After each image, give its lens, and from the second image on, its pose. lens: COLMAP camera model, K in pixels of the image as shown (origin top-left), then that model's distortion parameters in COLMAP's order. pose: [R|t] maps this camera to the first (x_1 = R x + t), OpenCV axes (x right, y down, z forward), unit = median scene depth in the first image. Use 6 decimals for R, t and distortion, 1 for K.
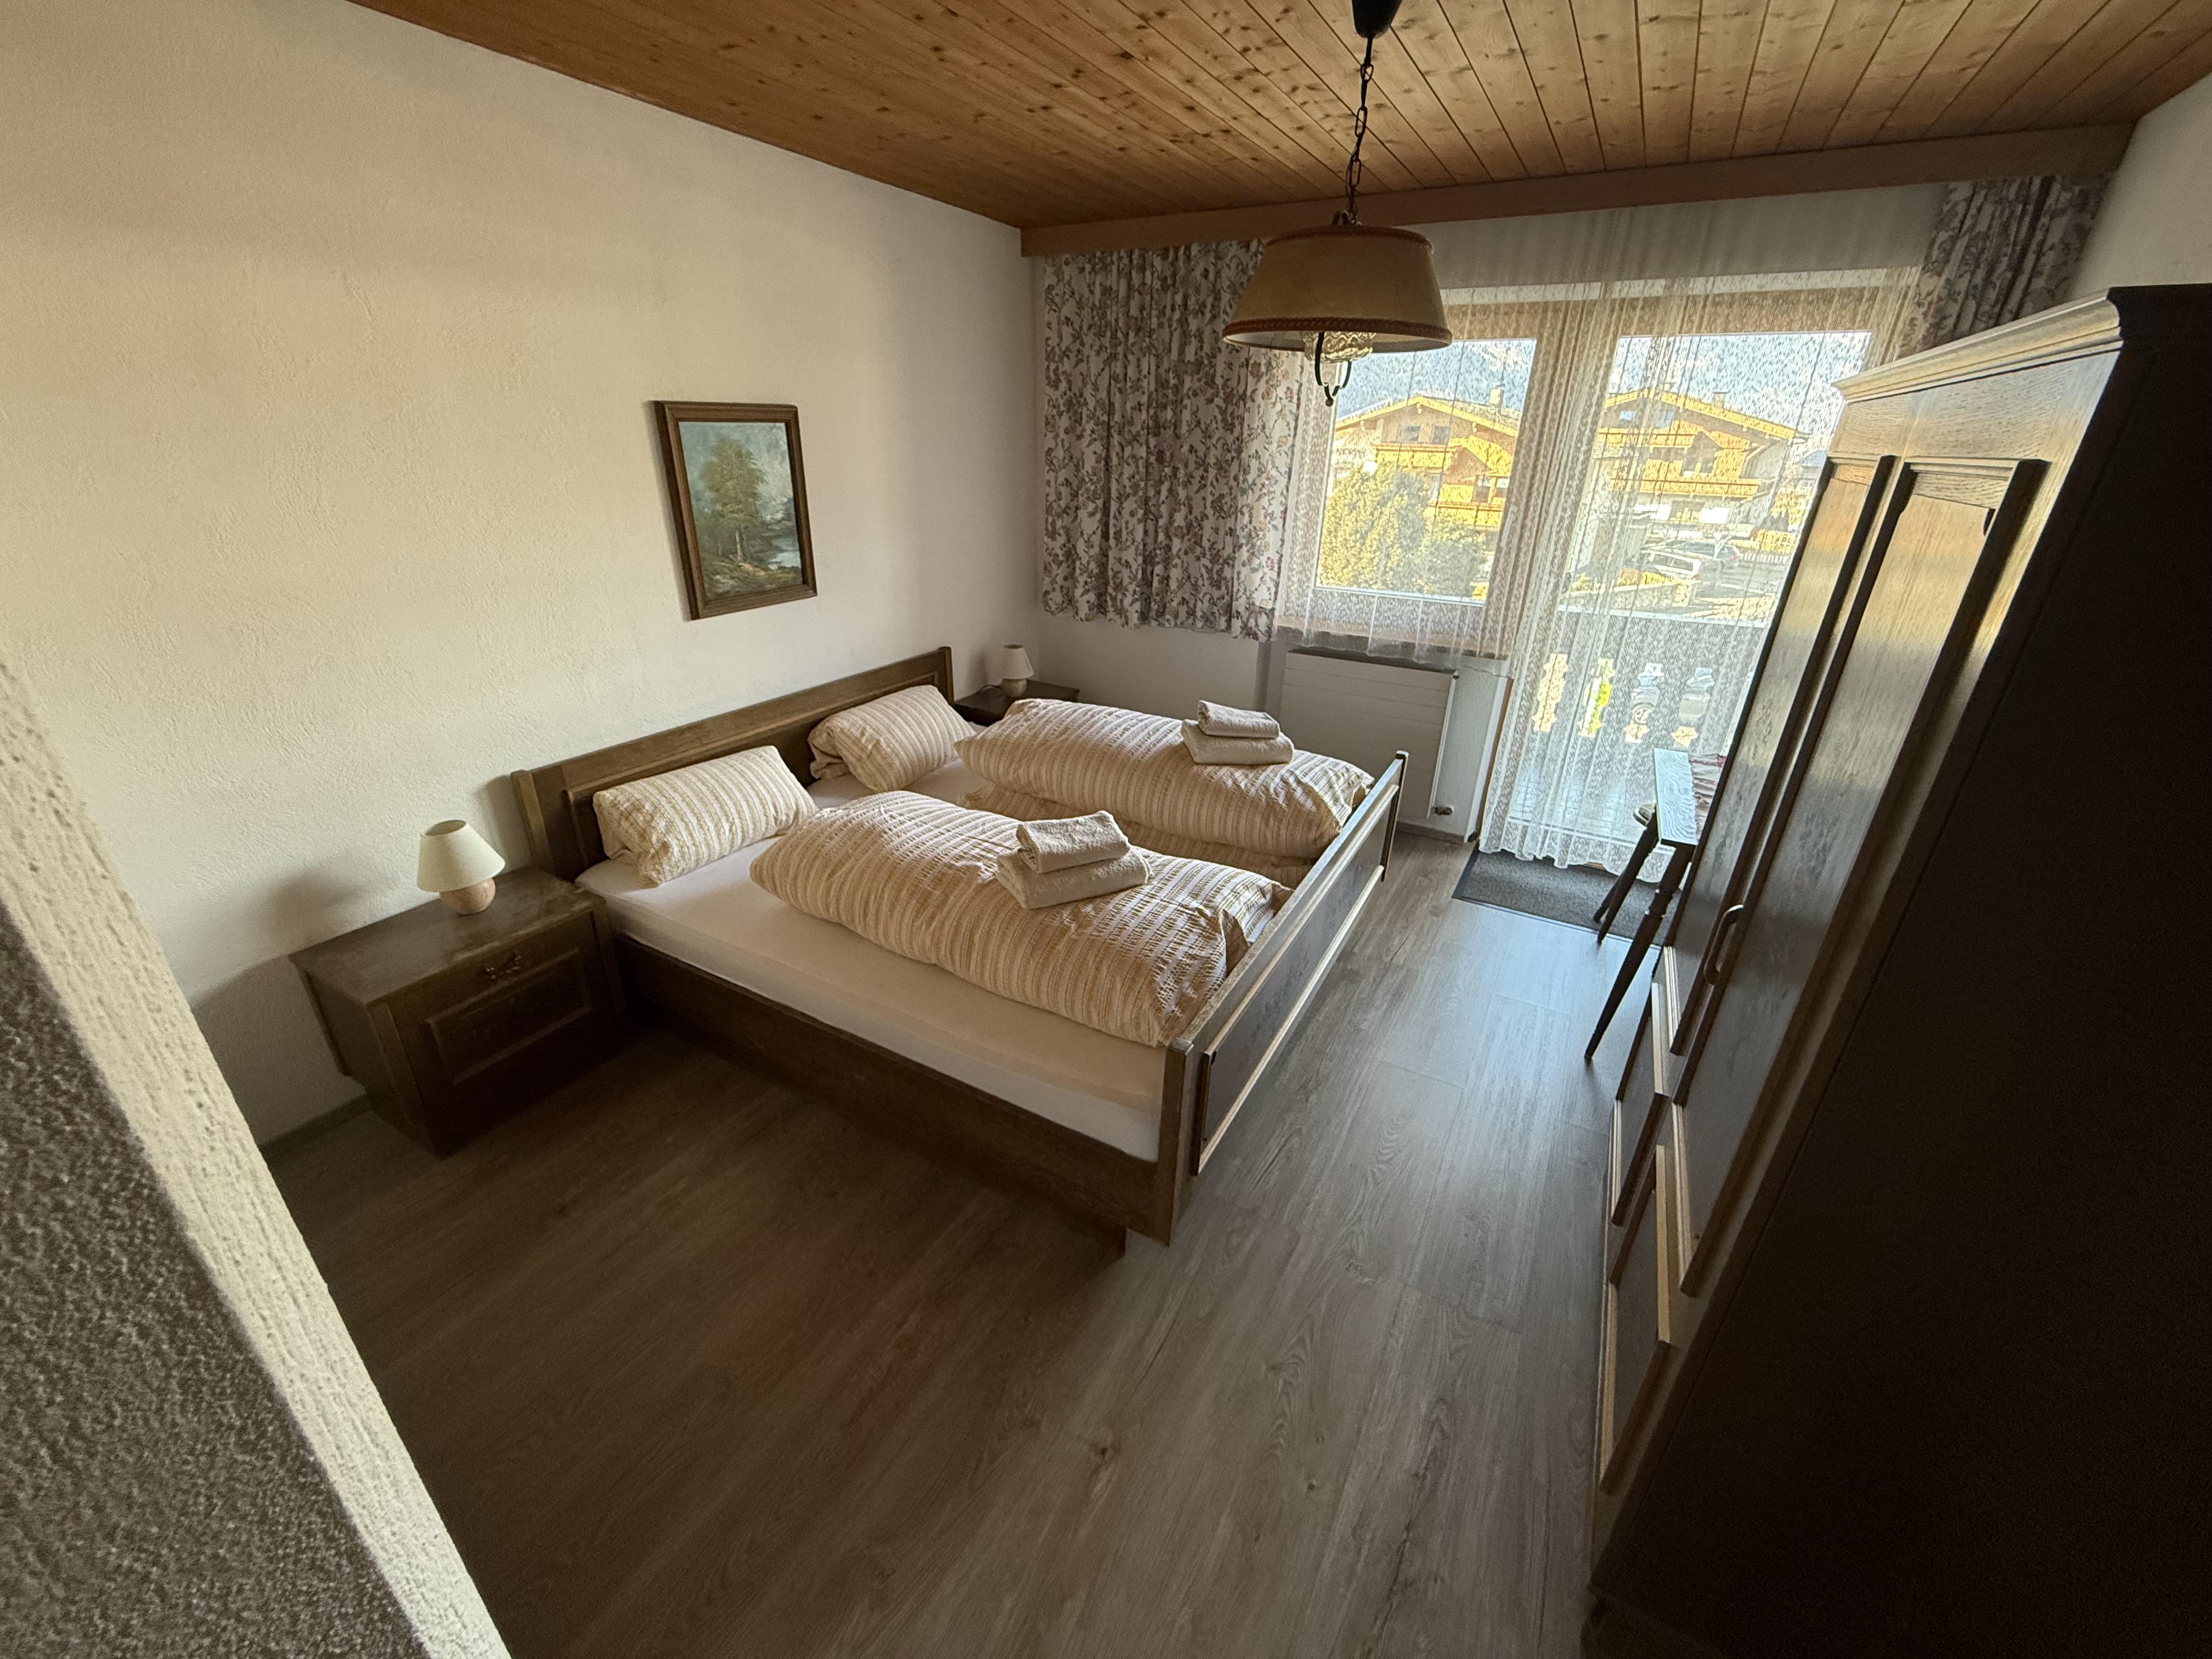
lens RADIAL K [[883.1, 0, 1106.0], [0, 883.1, 829.5], [0, 0, 1]] dist [0.000157, -0.000037]
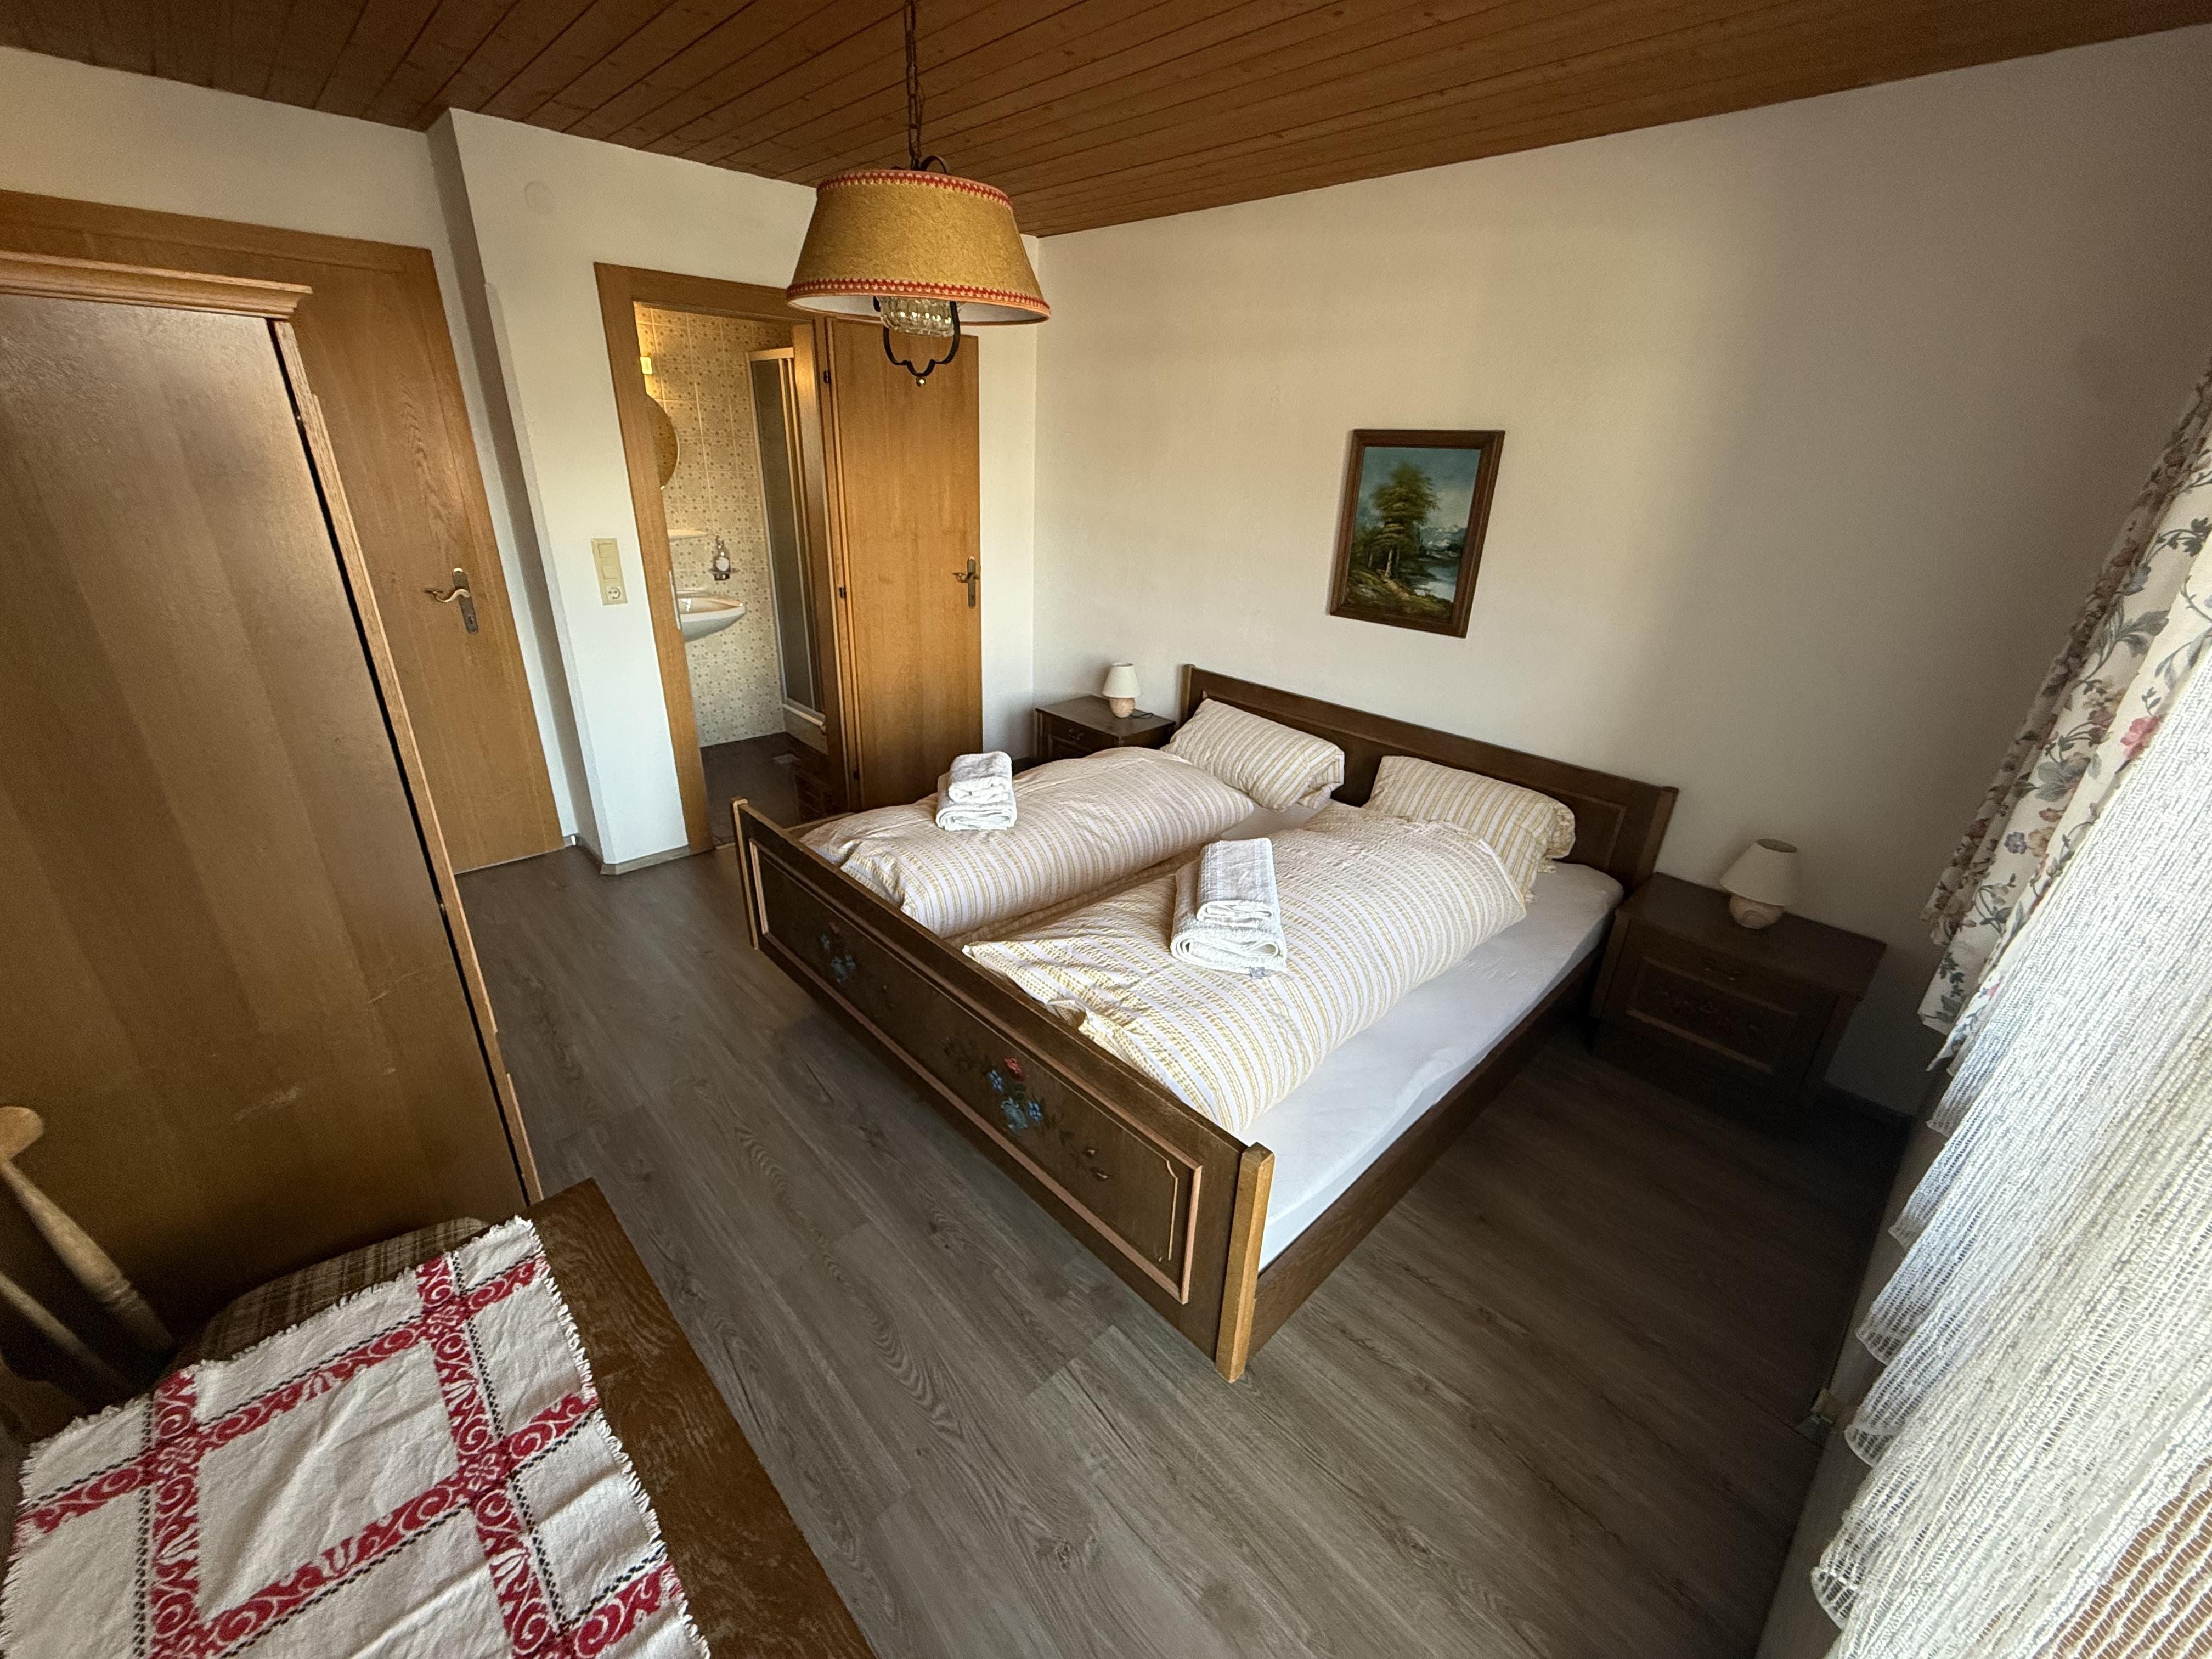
lens RADIAL K [[883.1, 0, 1106.0], [0, 883.1, 829.5], [0, 0, 1]] dist [0.000157, -0.000037]
pose [[-0.284876, 0.359176, -0.888728, 0.712092], [-0.437398, 0.776288, 0.453939, -0.393157], [0.852953, 0.518045, -0.064043, 0.915487]]
